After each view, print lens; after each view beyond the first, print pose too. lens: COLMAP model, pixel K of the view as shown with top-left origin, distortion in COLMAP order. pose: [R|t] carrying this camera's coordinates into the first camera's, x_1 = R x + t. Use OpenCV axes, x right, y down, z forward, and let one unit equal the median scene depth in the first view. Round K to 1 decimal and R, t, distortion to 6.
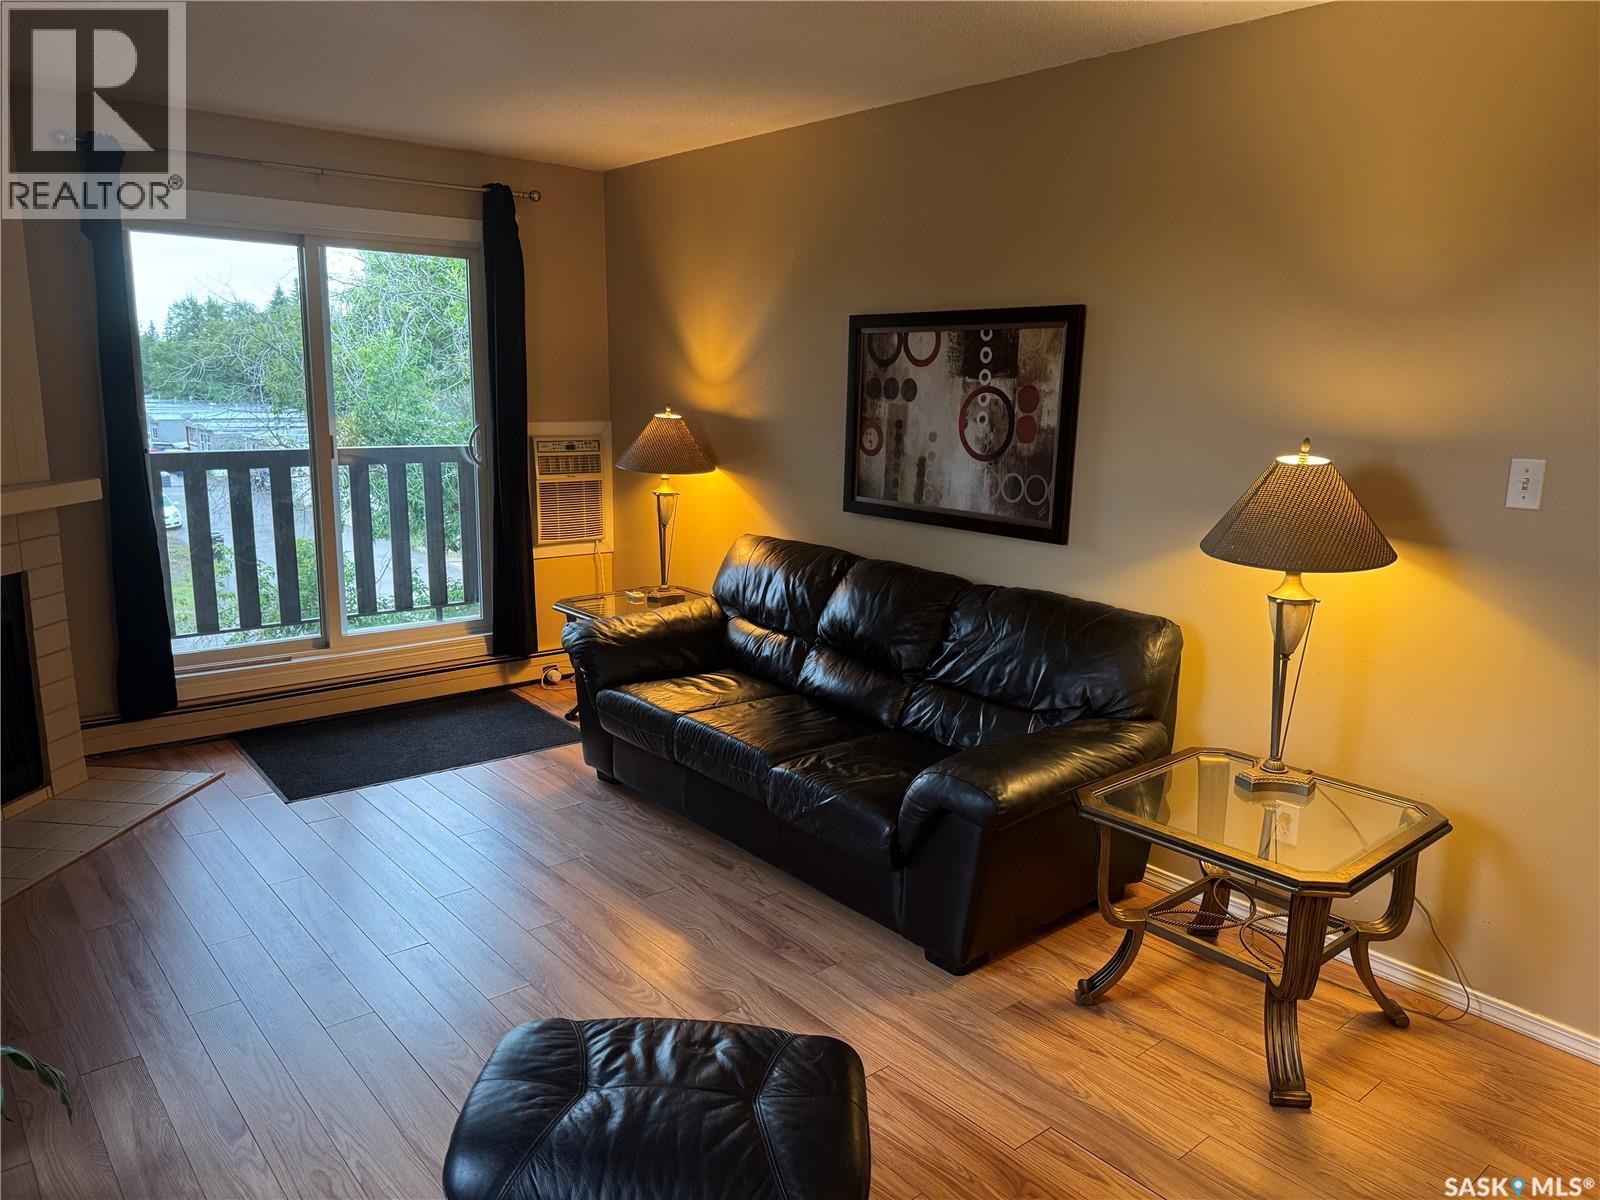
lens RADIAL K [[1116.7, 0, 796.8], [0, 1116.7, 603.1], [0, 0, 1]] dist [0.151153, -0.239576]
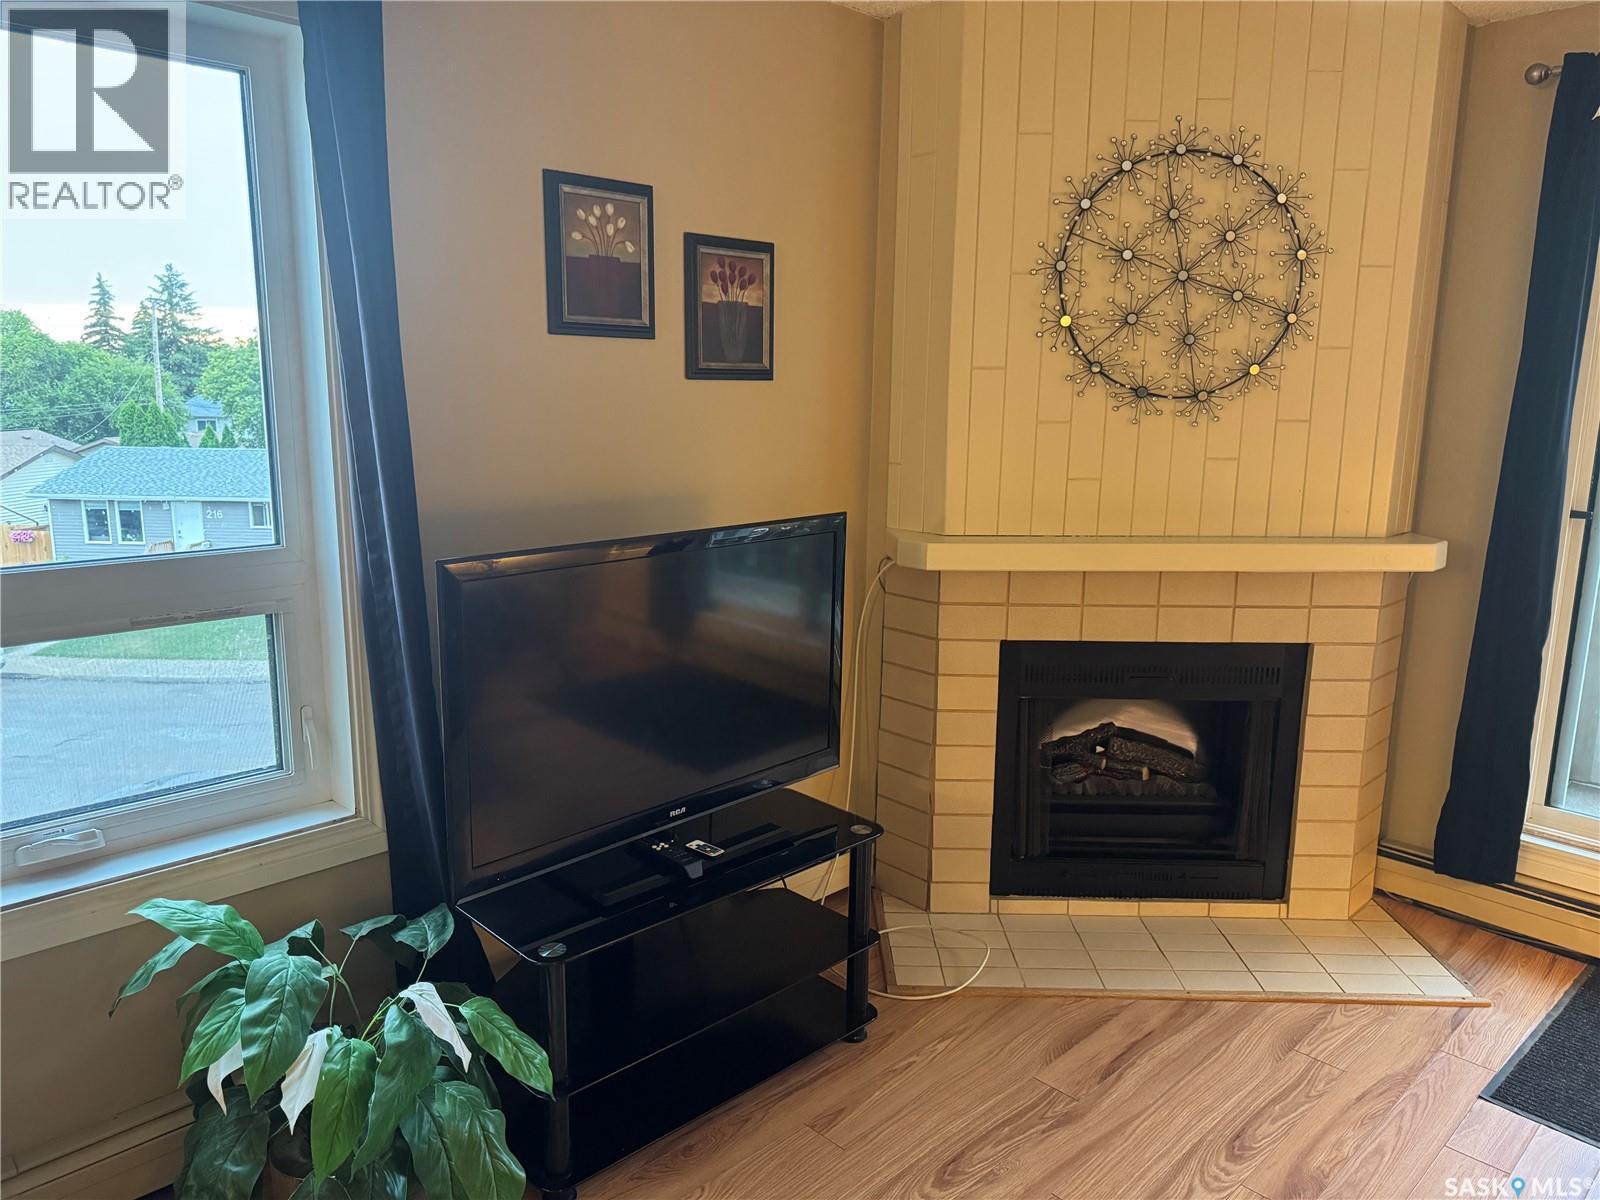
lens RADIAL K [[1121.9, 0, 790.7], [0, 1121.9, 598.6], [0, 0, 1]] dist [0.083386, -0.136824]
pose [[0.076699, 0.168179, -0.982768, 0.070616], [-0.205957, 0.967086, 0.149421, -0.087455], [0.975550, 0.190948, 0.108812, 0.465401]]
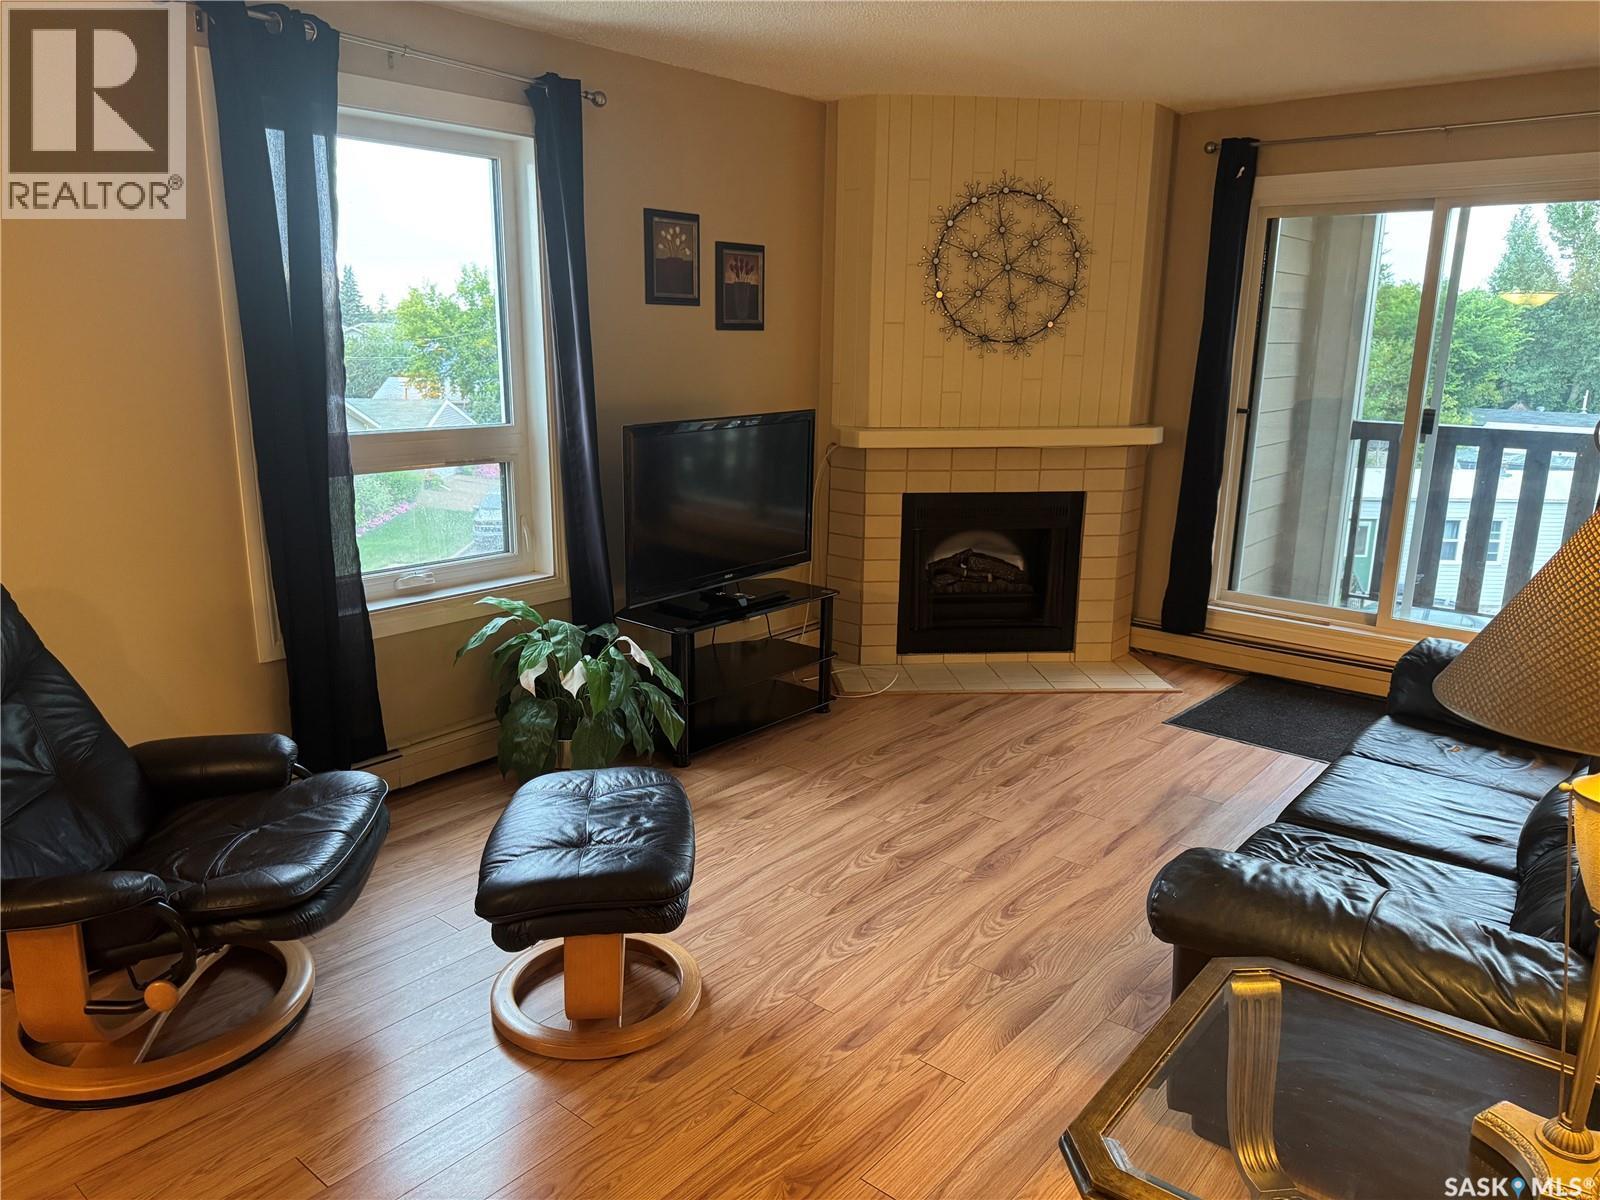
lens RADIAL K [[1116.7, 0, 796.8], [0, 1116.7, 603.1], [0, 0, 1]] dist [0.151153, -0.239576]
pose [[0.179746, 0.213887, -0.960179, 0.485751], [-0.203205, 0.963098, 0.176497, -0.056931], [0.962496, 0.163388, 0.216575, 0.344924]]
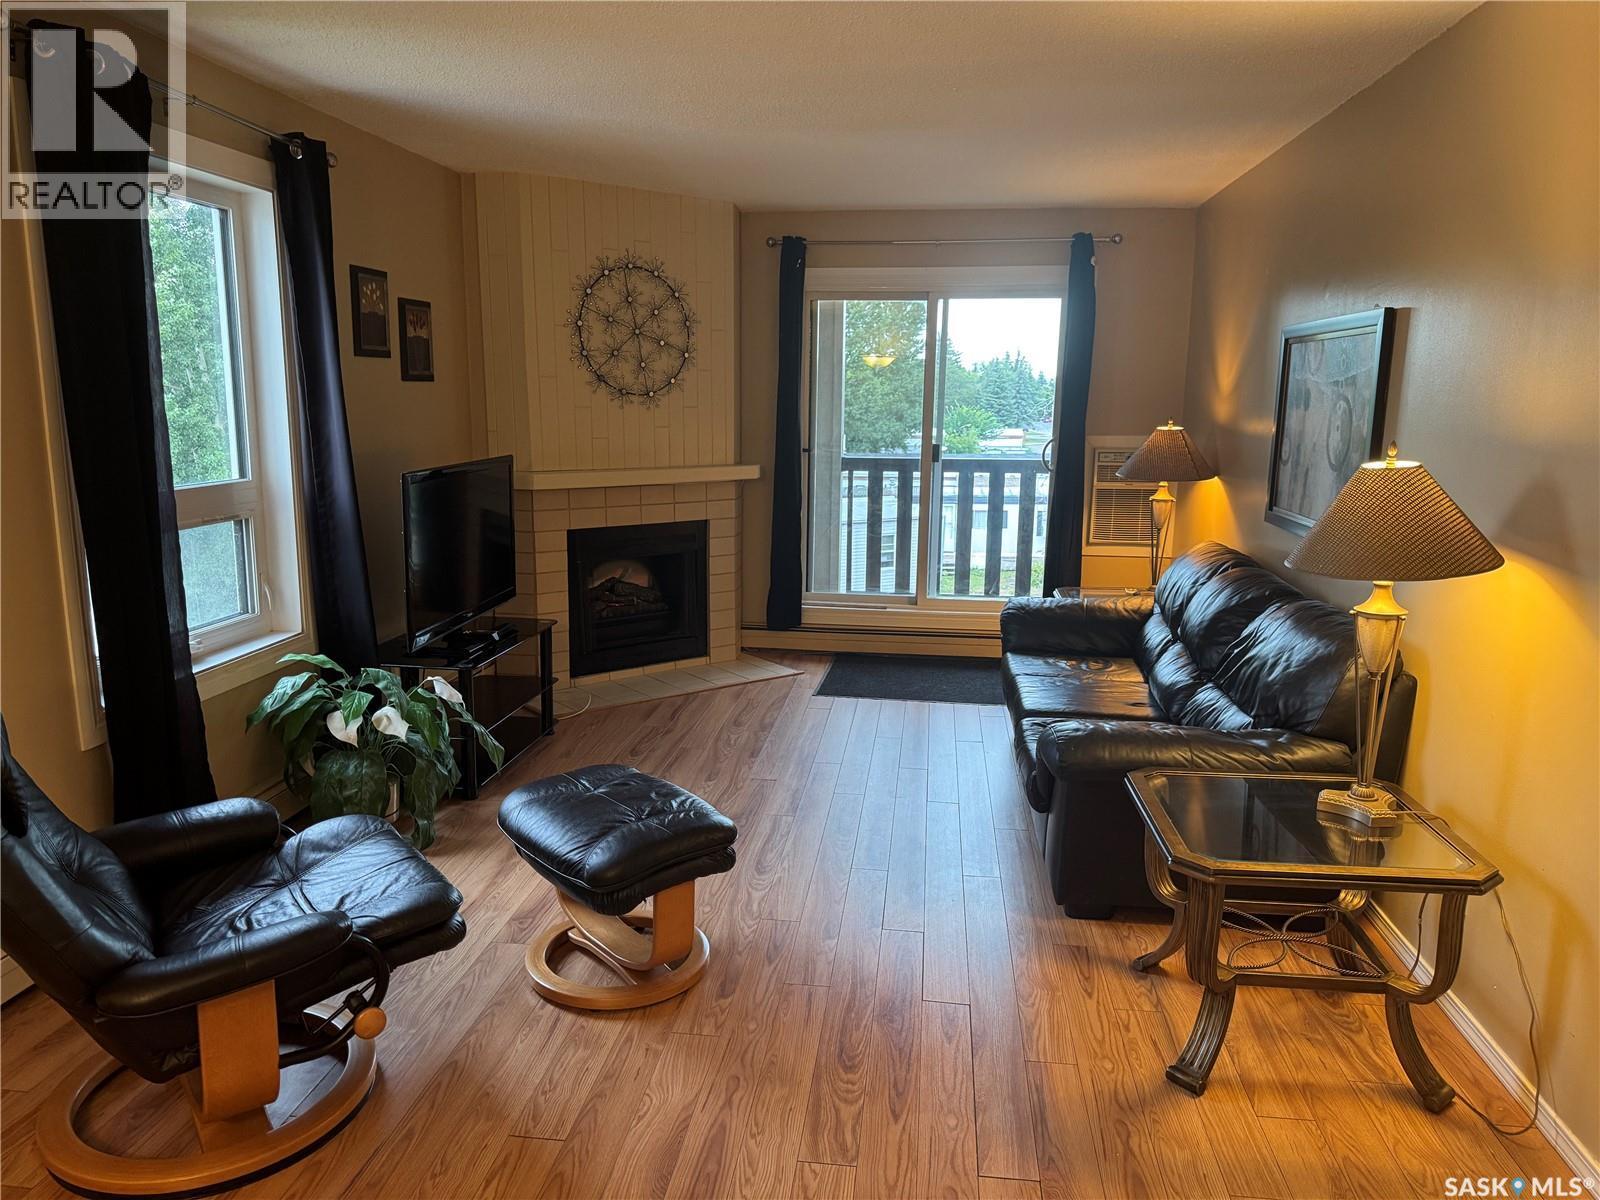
lens RADIAL K [[1116.7, 0, 796.8], [0, 1116.7, 603.1], [0, 0, 1]] dist [0.151153, -0.239576]
pose [[0.685440, 0.122989, -0.717667, 0.473359], [-0.143026, 0.989172, 0.032915, 0.015580], [0.713943, 0.080084, 0.695609, 0.003222]]
